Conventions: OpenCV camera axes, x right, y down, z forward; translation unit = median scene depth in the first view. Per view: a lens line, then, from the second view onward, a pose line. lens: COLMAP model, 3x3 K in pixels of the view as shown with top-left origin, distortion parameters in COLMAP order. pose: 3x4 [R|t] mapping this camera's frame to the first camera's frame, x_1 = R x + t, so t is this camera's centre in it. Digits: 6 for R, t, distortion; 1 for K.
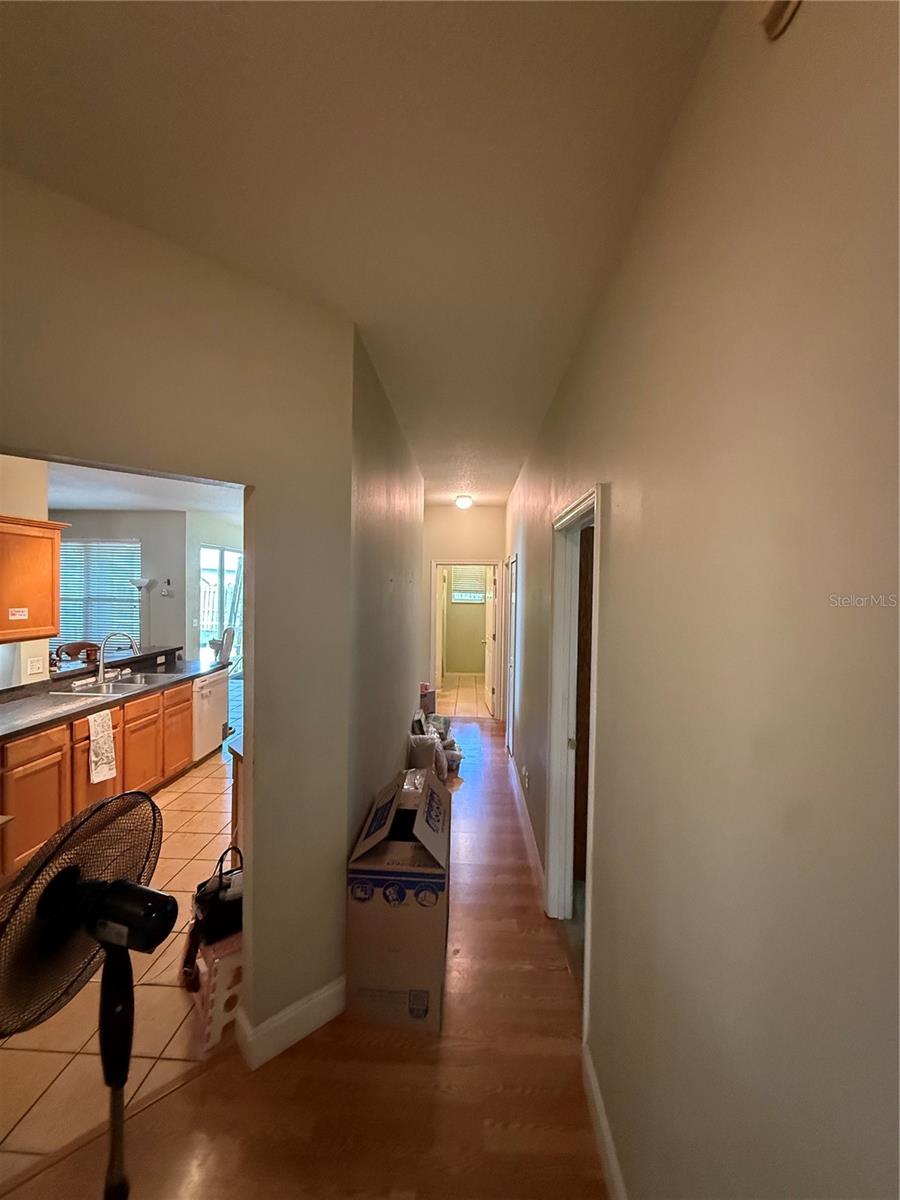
lens RADIAL K [[477.7, 0, 450.6], [0, 477.7, 598.5], [0, 0, 1]] dist [0.000602, 0.000219]
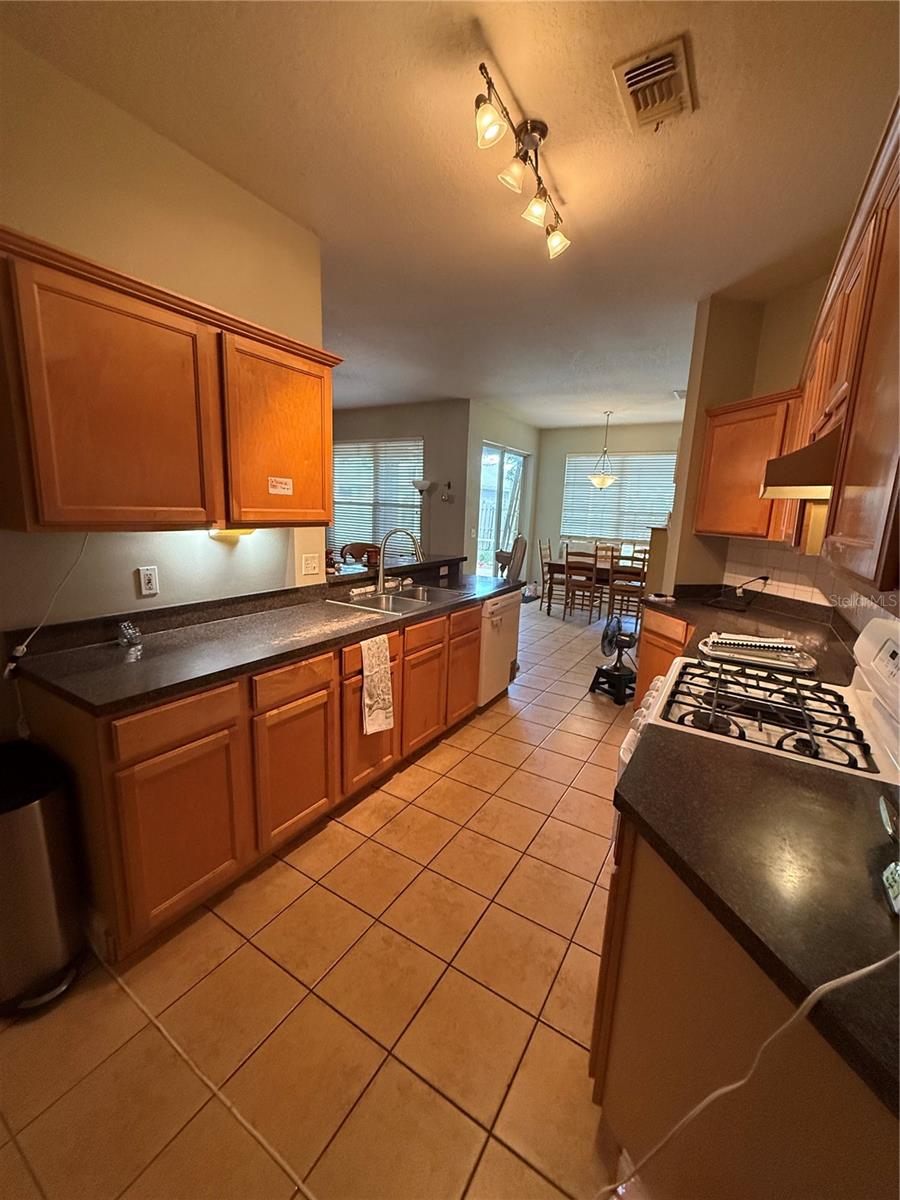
lens RADIAL K [[477.7, 0, 450.6], [0, 477.7, 598.5], [0, 0, 1]] dist [0.000602, 0.000219]
pose [[0.872685, 0.106727, -0.476477, -0.267308], [-0.033533, 0.986616, 0.159578, 0.057883], [0.487131, -0.123283, 0.864584, 0.392054]]
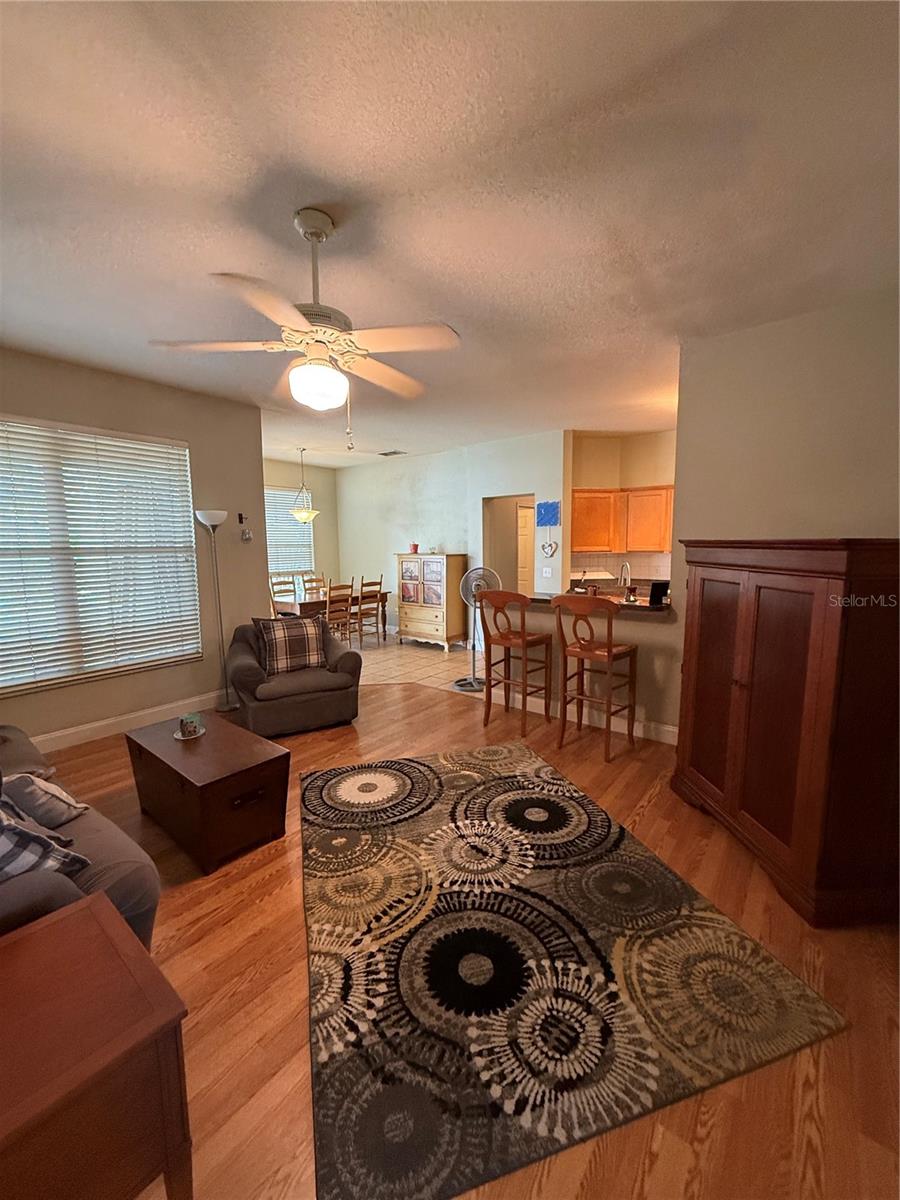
lens RADIAL K [[477.7, 0, 450.6], [0, 477.7, 598.5], [0, 0, 1]] dist [0.000602, 0.000219]
pose [[0.581266, -0.116904, 0.805272, -1.765290], [0.039297, 0.992504, 0.115719, 0.016829], [-0.812764, -0.035619, 0.581503, 0.741478]]
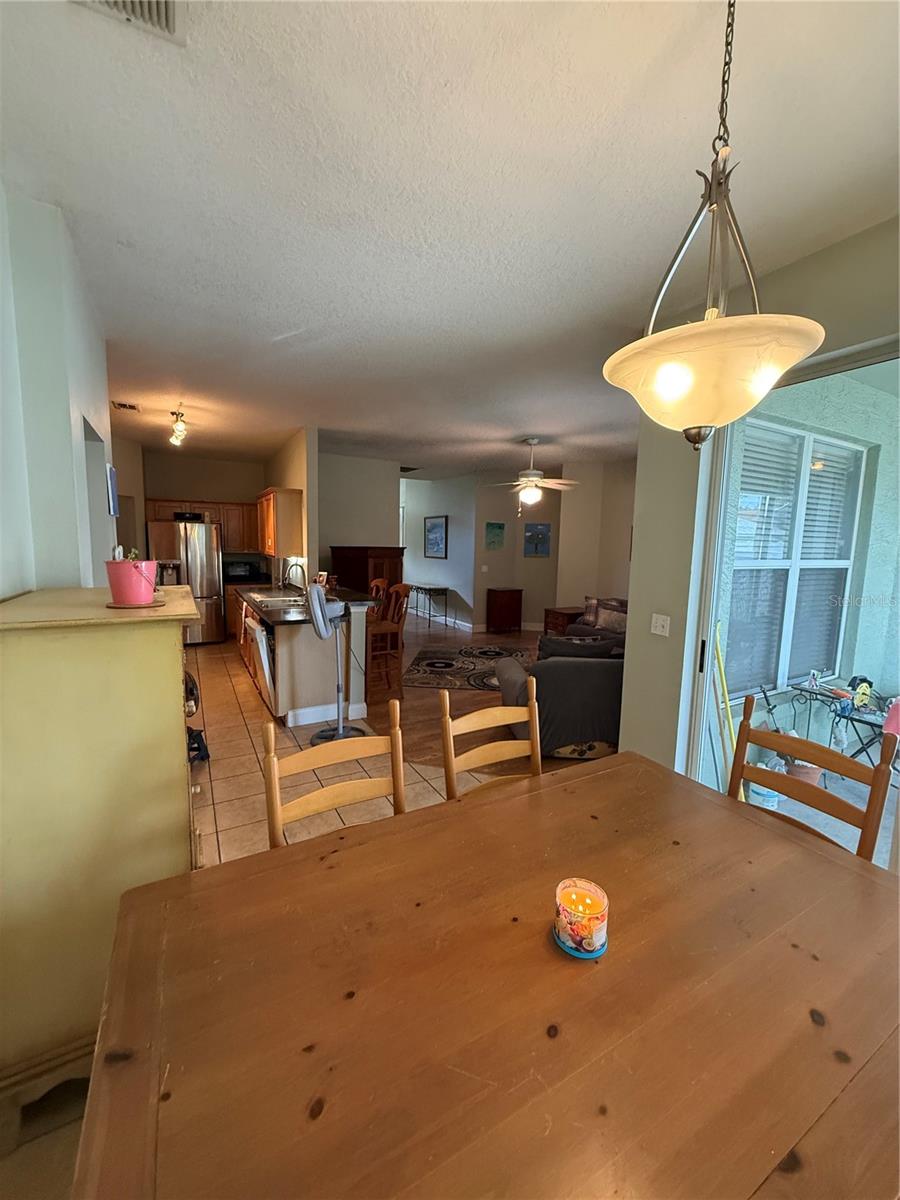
lens RADIAL K [[477.7, 0, 450.6], [0, 477.7, 598.5], [0, 0, 1]] dist [0.000602, 0.000219]
pose [[-0.851313, 0.023027, -0.524152, -0.400491], [-0.049663, 0.991014, 0.124199, -0.013135], [0.522302, 0.131763, -0.842520, 2.338651]]
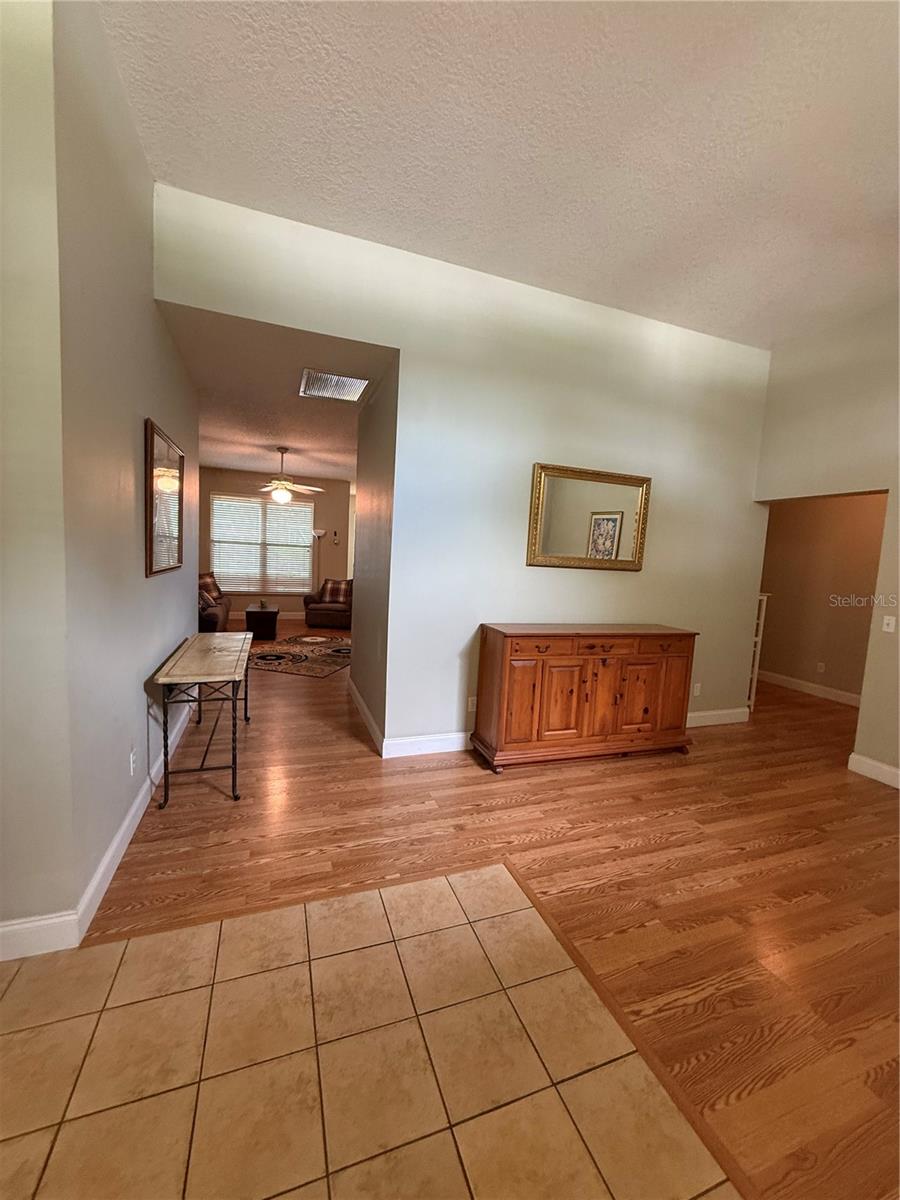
lens RADIAL K [[477.7, 0, 450.6], [0, 477.7, 598.5], [0, 0, 1]] dist [0.000602, 0.000219]
pose [[0.922340, -0.006805, 0.386319, -1.507604], [-0.026020, 0.996481, 0.079676, 0.059985], [-0.385502, -0.083541, 0.918917, -0.714481]]
